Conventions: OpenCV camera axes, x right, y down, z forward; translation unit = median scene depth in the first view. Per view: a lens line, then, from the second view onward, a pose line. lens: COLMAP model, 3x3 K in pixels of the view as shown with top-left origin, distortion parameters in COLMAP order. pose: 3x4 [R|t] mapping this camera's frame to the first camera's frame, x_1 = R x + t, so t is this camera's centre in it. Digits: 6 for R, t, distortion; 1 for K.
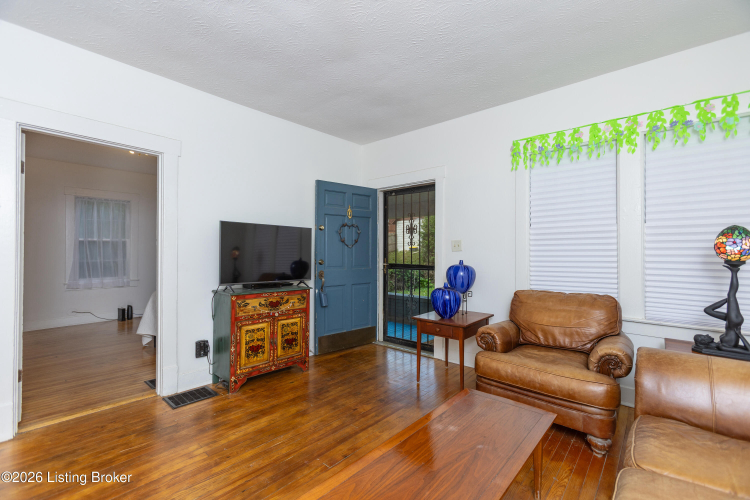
lens RADIAL K [[332.5, 0, 390.7], [0, 332.5, 251.9], [0, 0, 1]] dist [-0.009984, 0.007389]
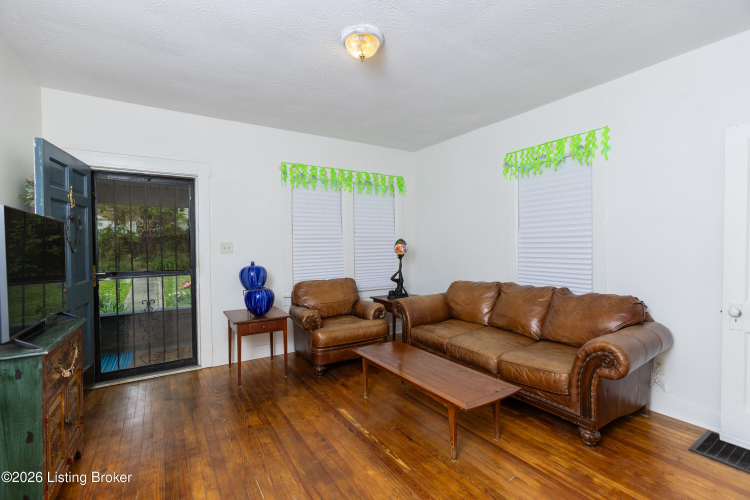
lens RADIAL K [[332.5, 0, 379.9], [0, 332.5, 247.5], [0, 0, 1]] dist [-0.009984, 0.007389]
pose [[0.288749, -0.011603, 0.957335, -0.806839], [0.004256, 0.999932, 0.010836, -0.034372], [-0.957395, 0.000946, 0.288779, 0.343475]]
